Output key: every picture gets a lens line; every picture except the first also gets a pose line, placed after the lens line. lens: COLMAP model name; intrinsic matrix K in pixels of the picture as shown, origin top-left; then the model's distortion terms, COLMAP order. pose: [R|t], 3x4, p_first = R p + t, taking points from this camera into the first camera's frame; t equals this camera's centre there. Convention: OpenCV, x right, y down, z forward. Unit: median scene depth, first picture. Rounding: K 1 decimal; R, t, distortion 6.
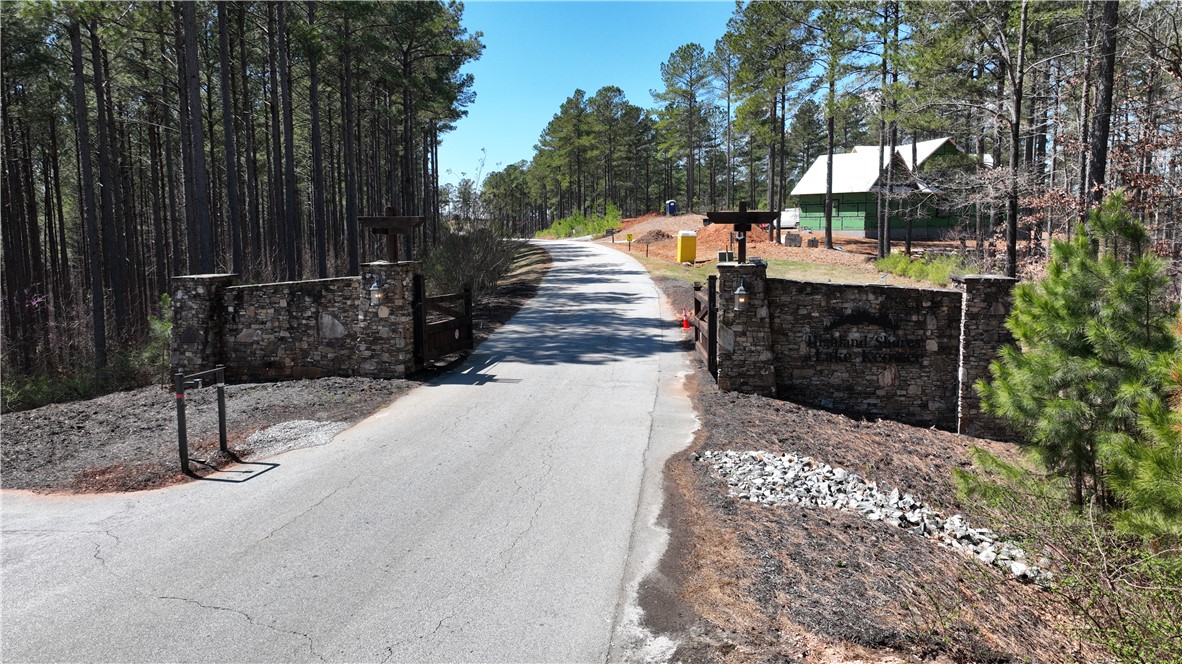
lens RADIAL K [[847.5, 0, 593.9], [0, 847.5, 332.2], [0, 0, 1]] dist [0.019292, -0.002032]
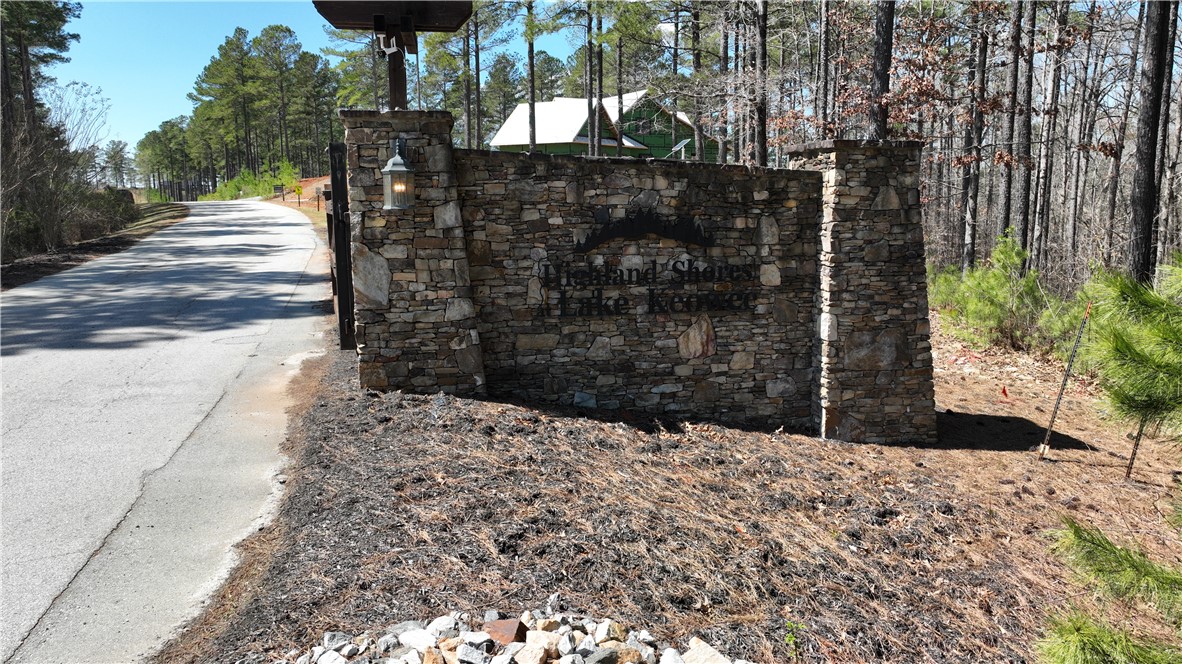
lens RADIAL K [[847.5, 0, 593.0], [0, 847.5, 334.5], [0, 0, 1]] dist [0.019292, -0.002032]
pose [[0.941337, -0.054917, 0.332969, 0.114516], [0.044051, 0.998224, 0.040104, 0.025786], [-0.334580, -0.023084, 0.942085, 0.529564]]
